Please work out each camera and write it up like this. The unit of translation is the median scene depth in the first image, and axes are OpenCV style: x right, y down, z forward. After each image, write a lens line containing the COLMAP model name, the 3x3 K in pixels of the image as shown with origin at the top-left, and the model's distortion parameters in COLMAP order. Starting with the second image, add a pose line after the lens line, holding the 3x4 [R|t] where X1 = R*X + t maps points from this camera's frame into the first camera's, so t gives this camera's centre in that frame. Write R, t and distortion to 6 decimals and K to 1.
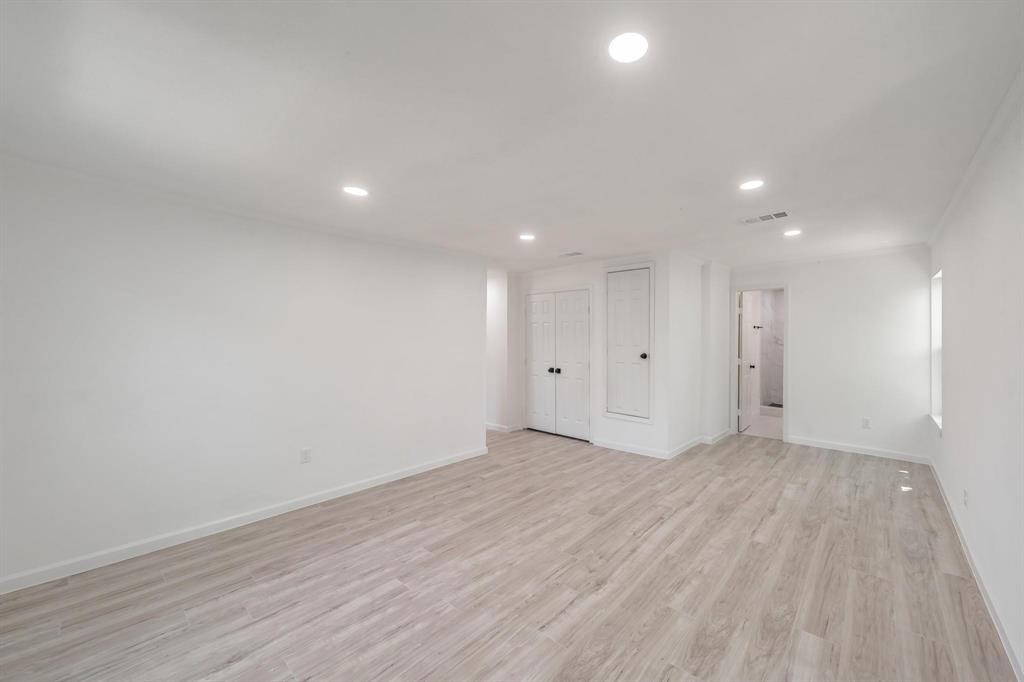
lens RADIAL K [[399.0, 0, 562.1], [0, 399.0, 338.5], [0, 0, 1]] dist [0.000859, -0.000030]
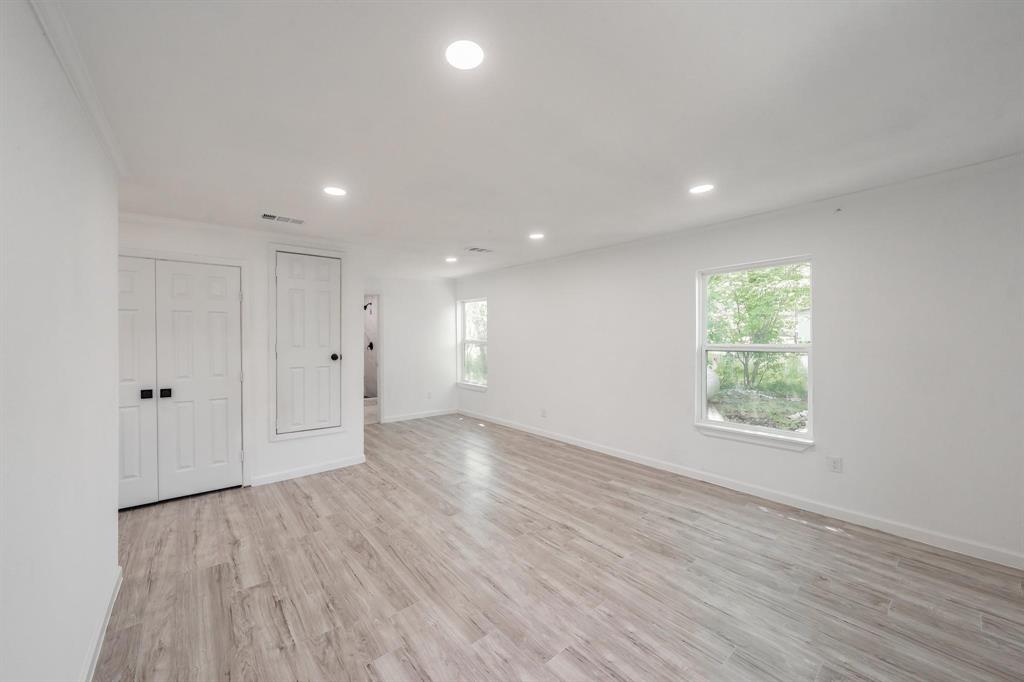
lens RADIAL K [[375.9, 0, 512.0], [0, 375.9, 341.0], [0, 0, 1]] dist [0.000041, -0.000039]
pose [[0.185842, -0.012191, 0.982504, -0.872268], [0.007552, 0.999911, 0.010979, 0.003443], [-0.982551, 0.005379, 0.185918, 0.741110]]
